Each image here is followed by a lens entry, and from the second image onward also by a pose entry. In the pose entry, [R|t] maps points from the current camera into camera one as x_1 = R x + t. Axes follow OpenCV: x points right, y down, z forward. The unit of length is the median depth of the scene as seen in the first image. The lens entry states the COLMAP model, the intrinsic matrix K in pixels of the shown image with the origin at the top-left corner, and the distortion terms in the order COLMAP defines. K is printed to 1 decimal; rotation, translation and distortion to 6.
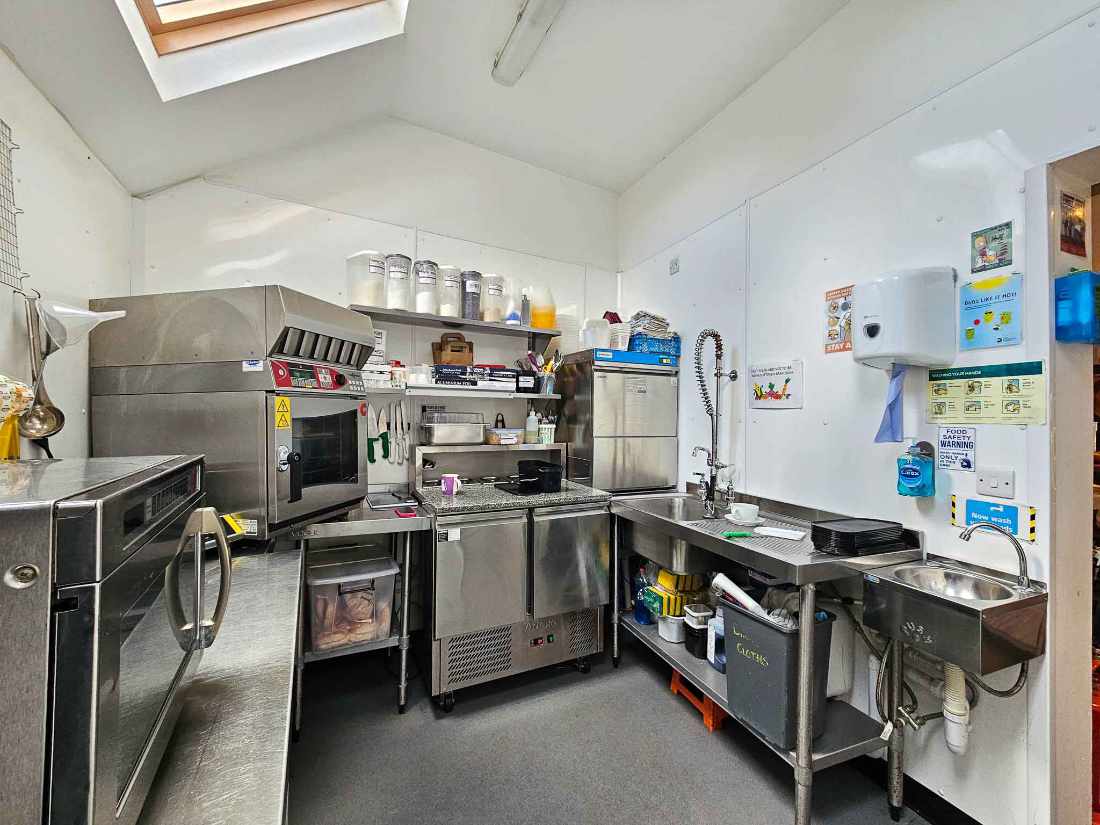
lens RADIAL K [[451.3, 0, 550.0], [0, 451.3, 412.5], [0, 0, 1]] dist [-0.001029, -0.000083]
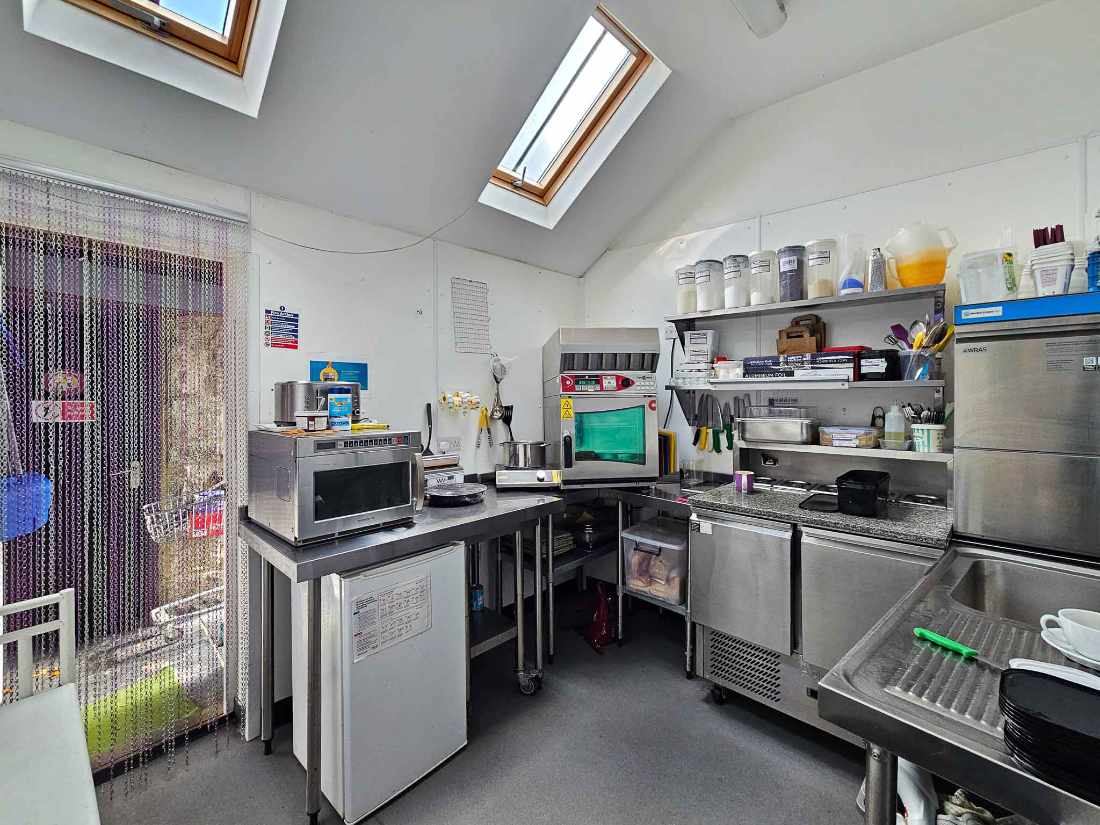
lens RADIAL K [[474.3, 0, 550.3], [0, 474.3, 399.6], [0, 0, 1]] dist [0.000950, 0.000075]
pose [[0.329617, -0.006721, -0.944091, 0.570965], [0.010646, 0.999938, -0.003402, -0.016491], [0.944055, -0.008929, 0.329668, 0.259720]]
